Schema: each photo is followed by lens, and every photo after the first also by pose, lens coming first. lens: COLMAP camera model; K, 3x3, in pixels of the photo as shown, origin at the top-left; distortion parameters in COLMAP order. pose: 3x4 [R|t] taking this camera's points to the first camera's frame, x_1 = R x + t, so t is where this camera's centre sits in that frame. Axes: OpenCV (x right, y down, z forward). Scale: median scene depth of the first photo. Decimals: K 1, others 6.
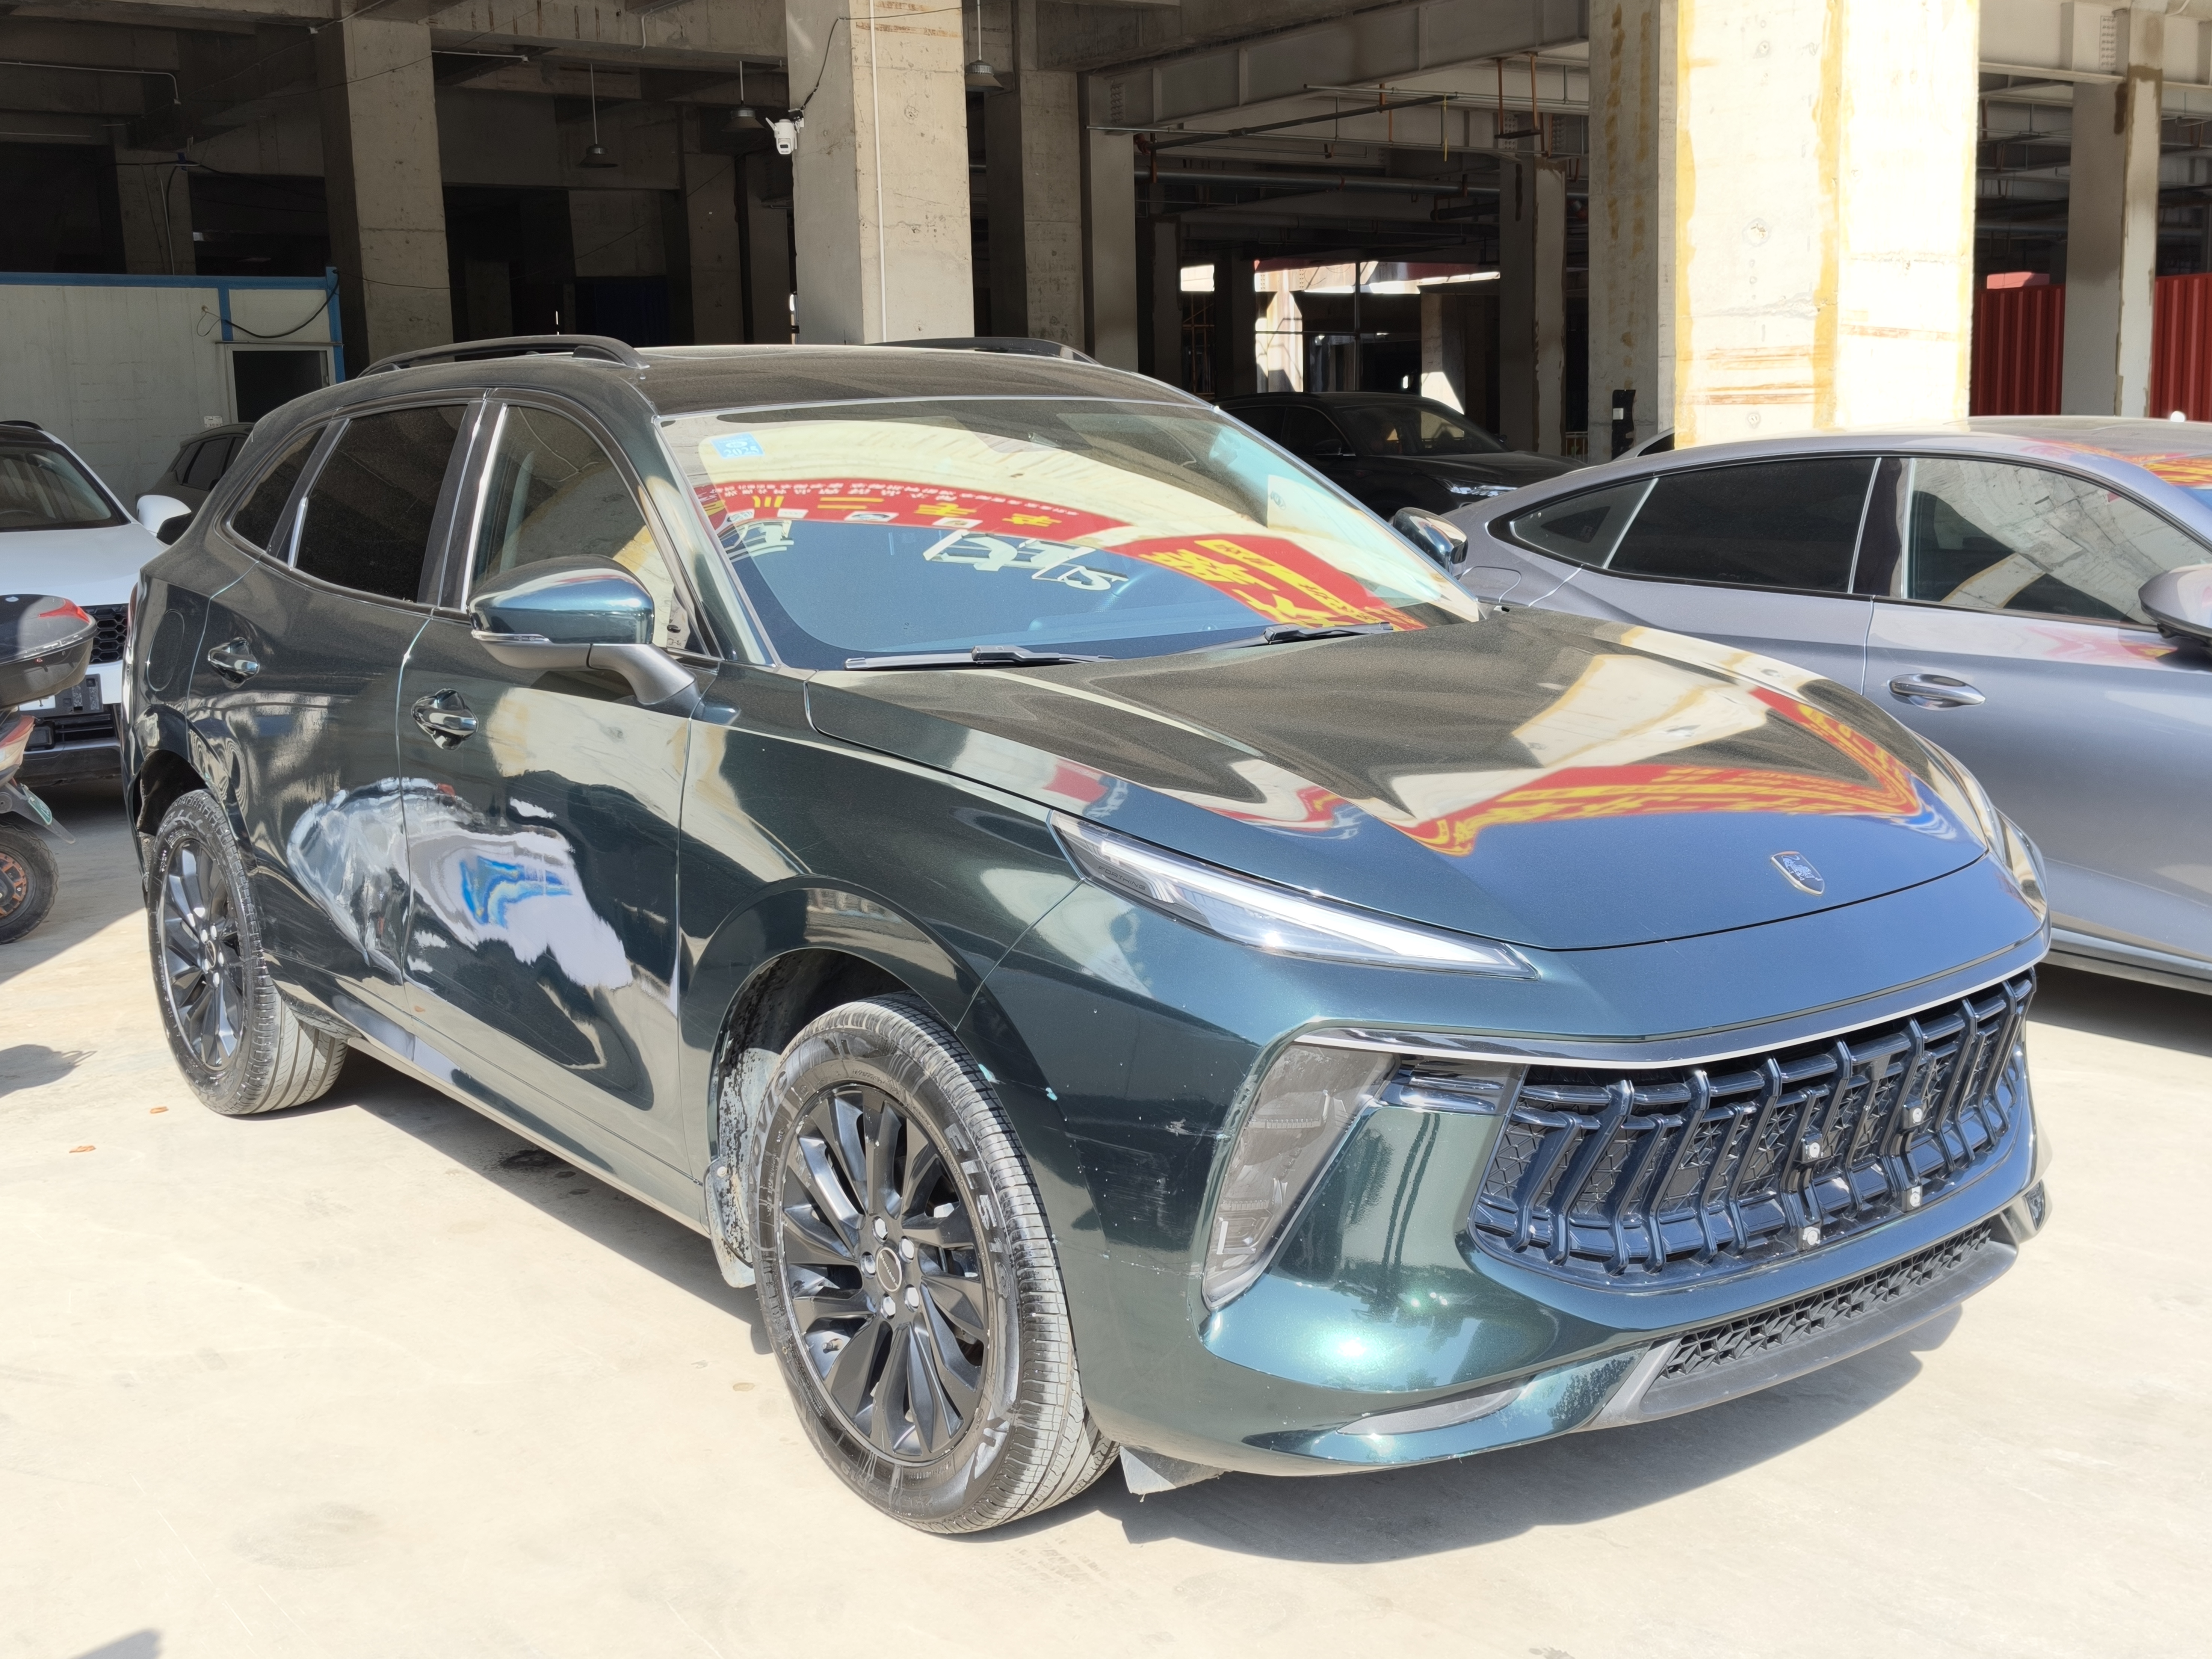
lens RADIAL K [[2443.6, 0, 1111.6], [0, 2443.6, 819.9], [0, 0, 1]] dist [0.051020, 0.000000]
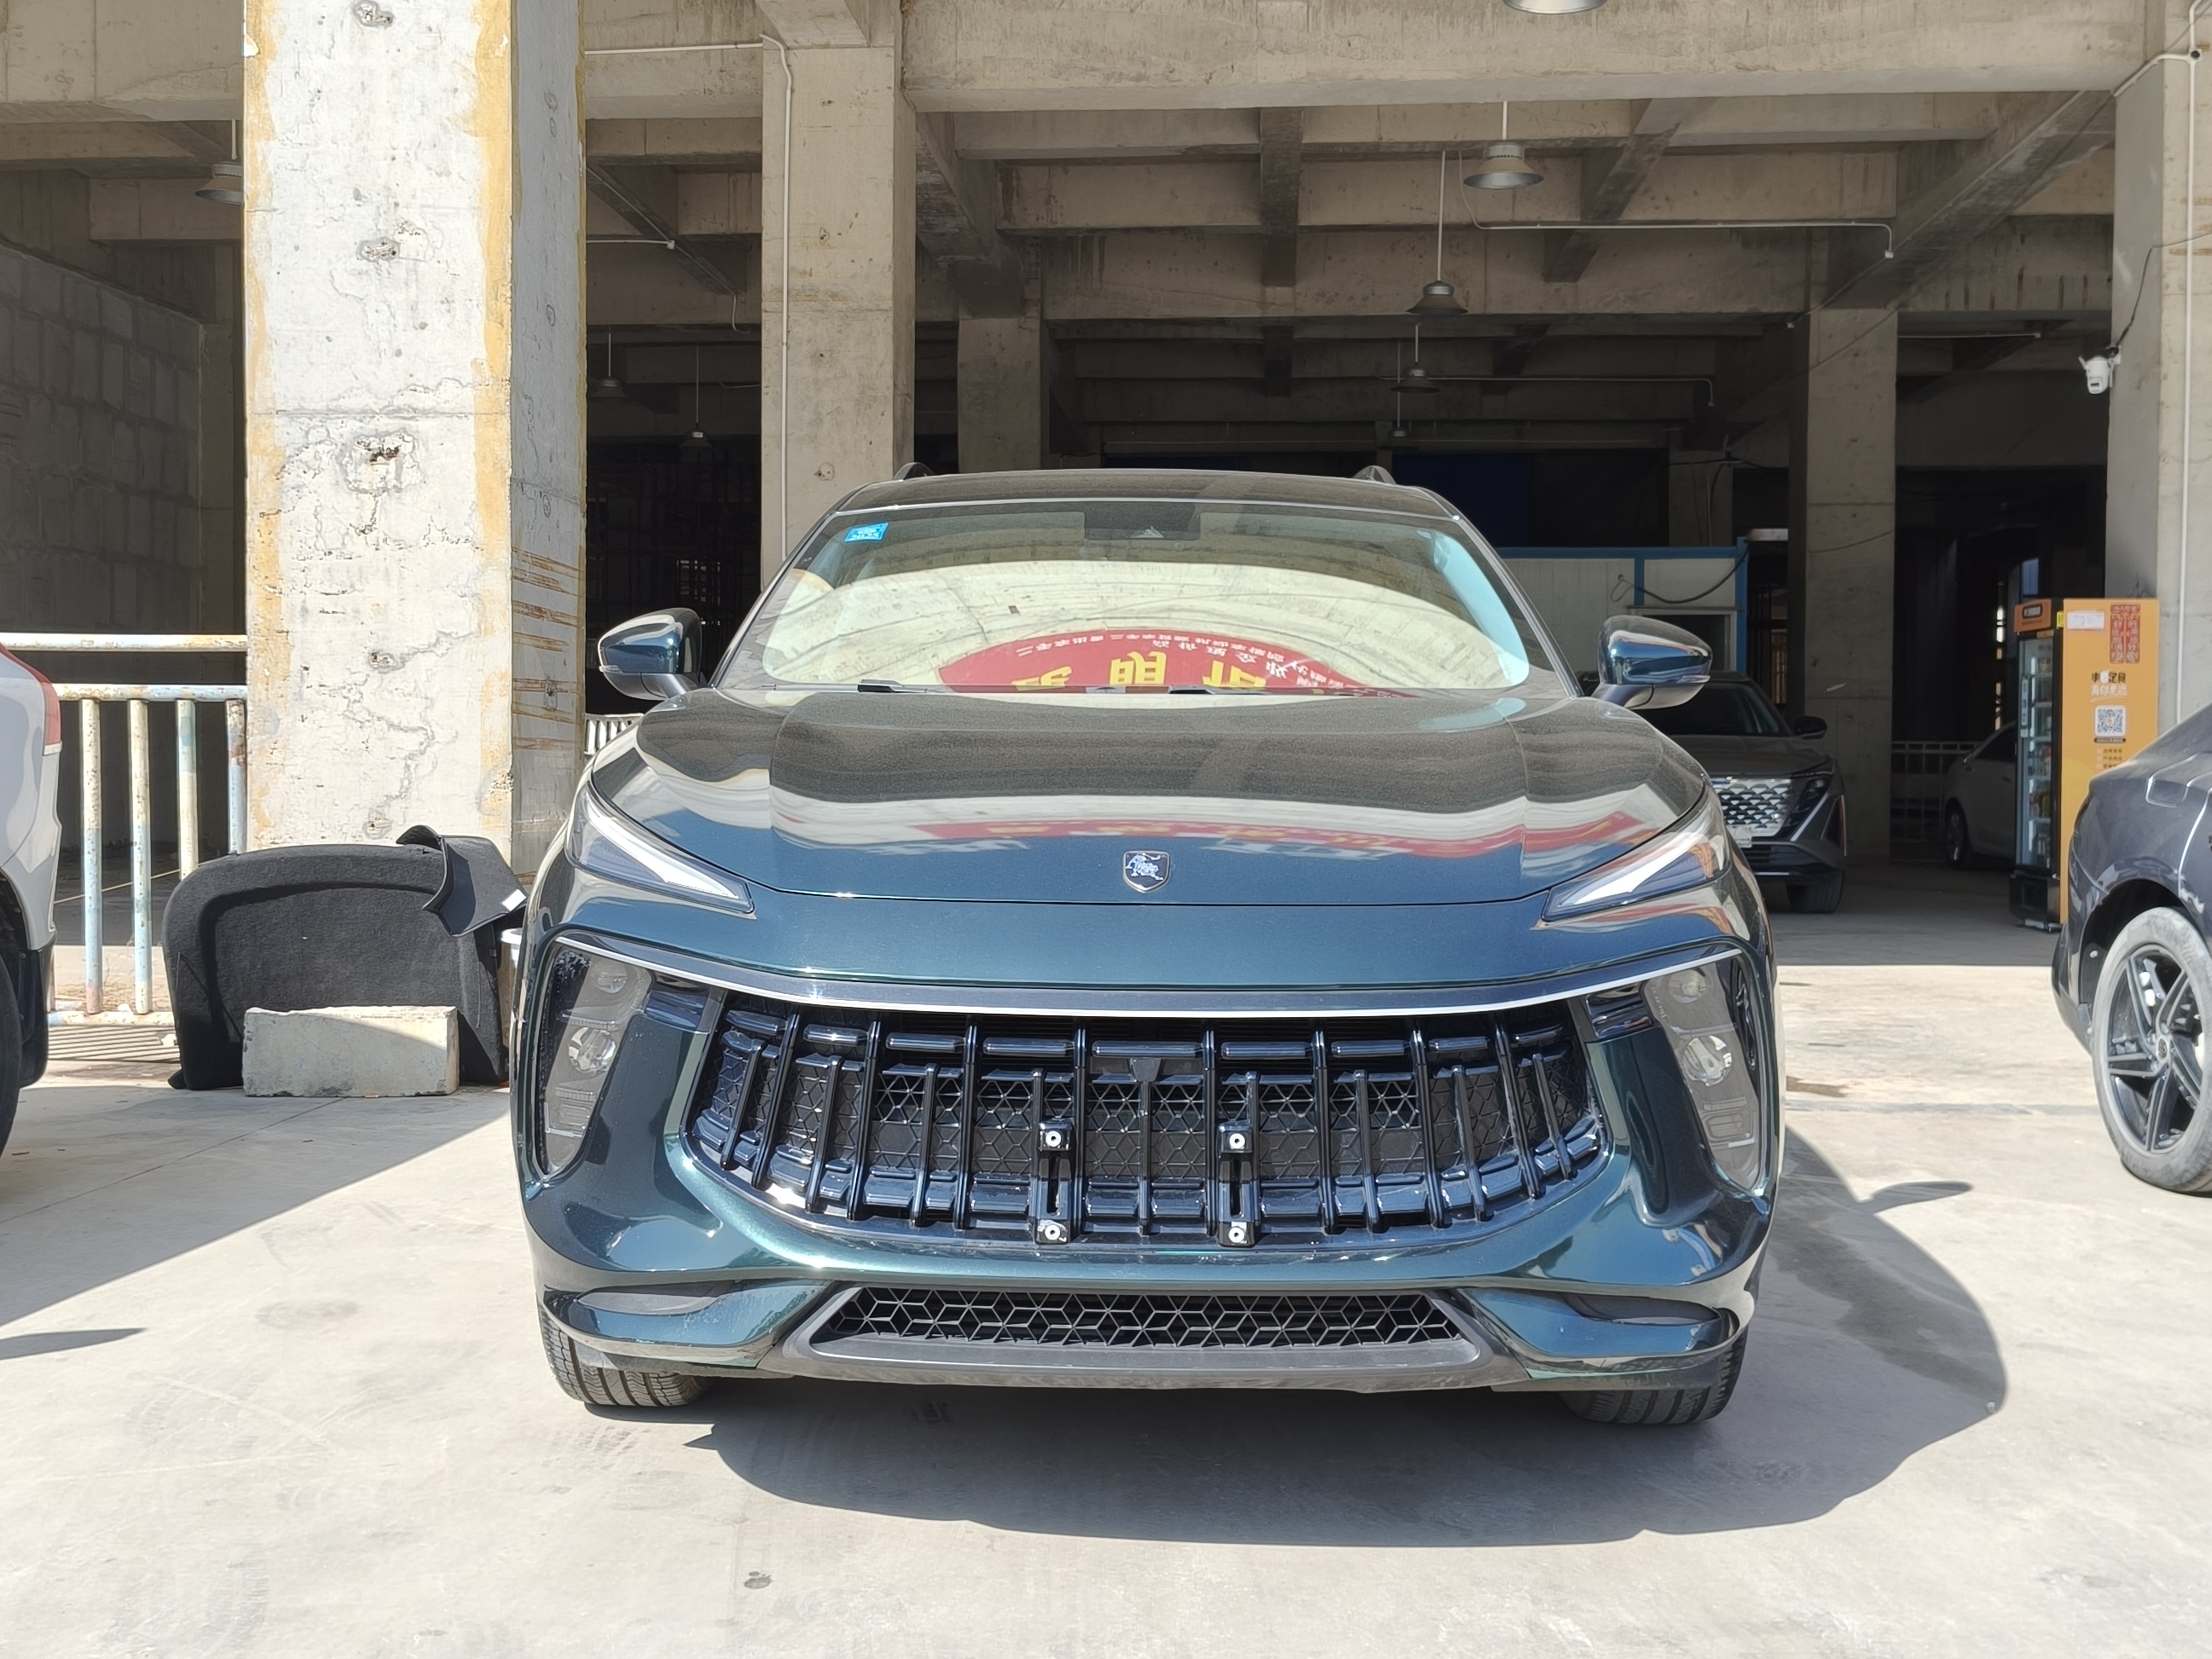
lens RADIAL K [[2443.6, 0, 1109.2], [0, 2443.6, 835.9], [0, 0, 1]] dist [0.051020, 0.000000]
pose [[0.759894, 0.053789, -0.647818, 0.205076], [-0.131972, 0.988582, -0.072721, 0.018333], [0.636510, 0.140754, 0.758316, 0.056963]]
